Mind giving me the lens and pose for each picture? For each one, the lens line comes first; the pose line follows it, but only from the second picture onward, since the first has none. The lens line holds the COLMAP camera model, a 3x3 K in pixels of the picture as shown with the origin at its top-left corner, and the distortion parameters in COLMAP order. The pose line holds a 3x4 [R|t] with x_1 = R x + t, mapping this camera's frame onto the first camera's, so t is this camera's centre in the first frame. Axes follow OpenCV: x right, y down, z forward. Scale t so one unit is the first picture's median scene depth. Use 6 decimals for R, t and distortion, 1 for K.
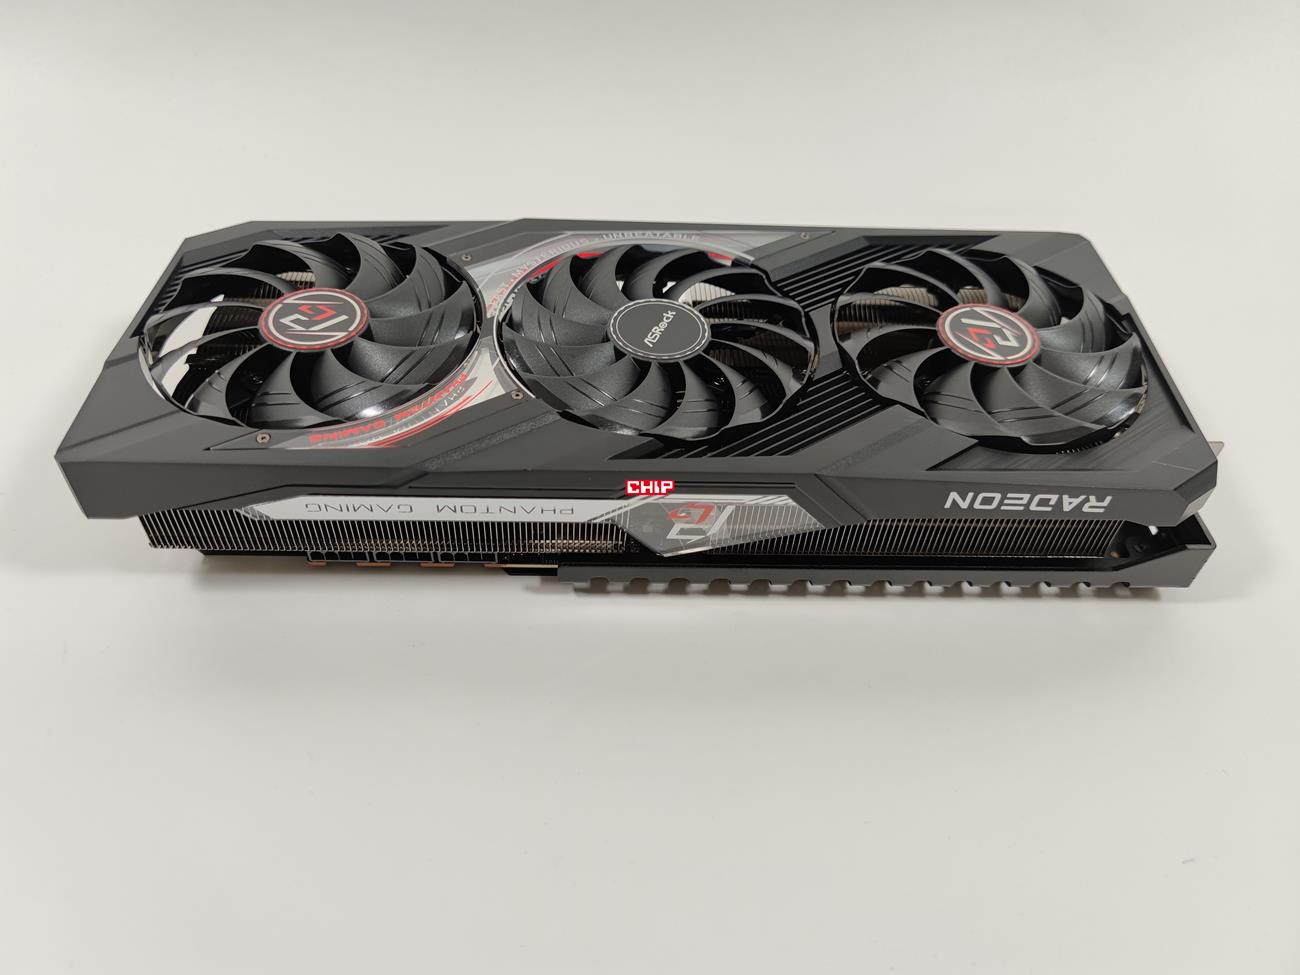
lens RADIAL K [[980.5, 0, 650.2], [0, 980.5, 474.7], [0, 0, 1]] dist [0.012978, -0.010494]
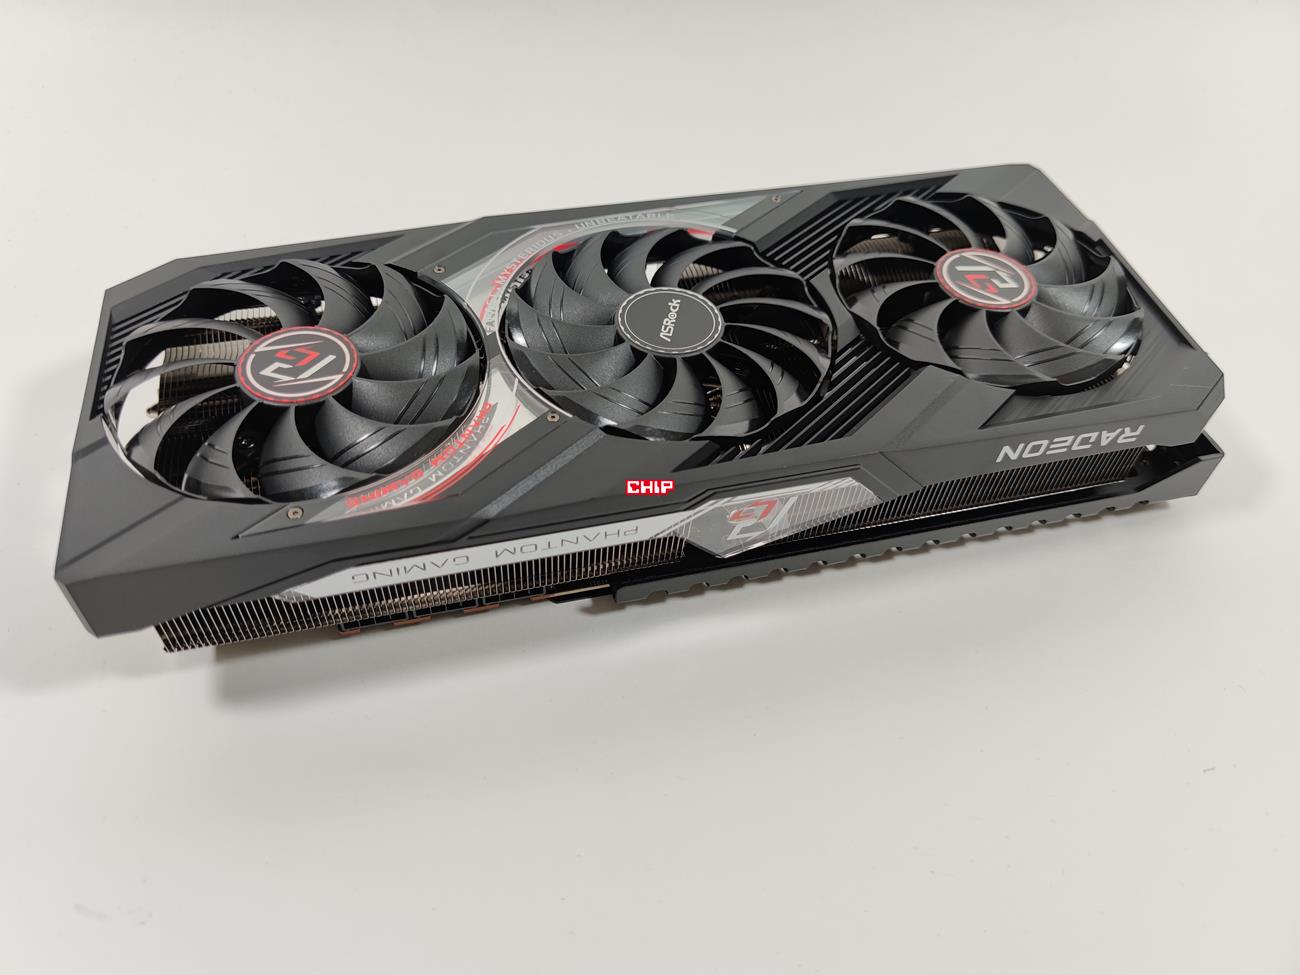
lens RADIAL K [[980.5, 0, 650.0], [0, 980.5, 499.4], [0, 0, 1]] dist [0.012978, -0.010494]
pose [[0.972295, -0.169551, 0.160916, -0.200193], [0.156922, 0.983658, 0.088280, -0.068944], [-0.173254, -0.060583, 0.983012, 0.067799]]
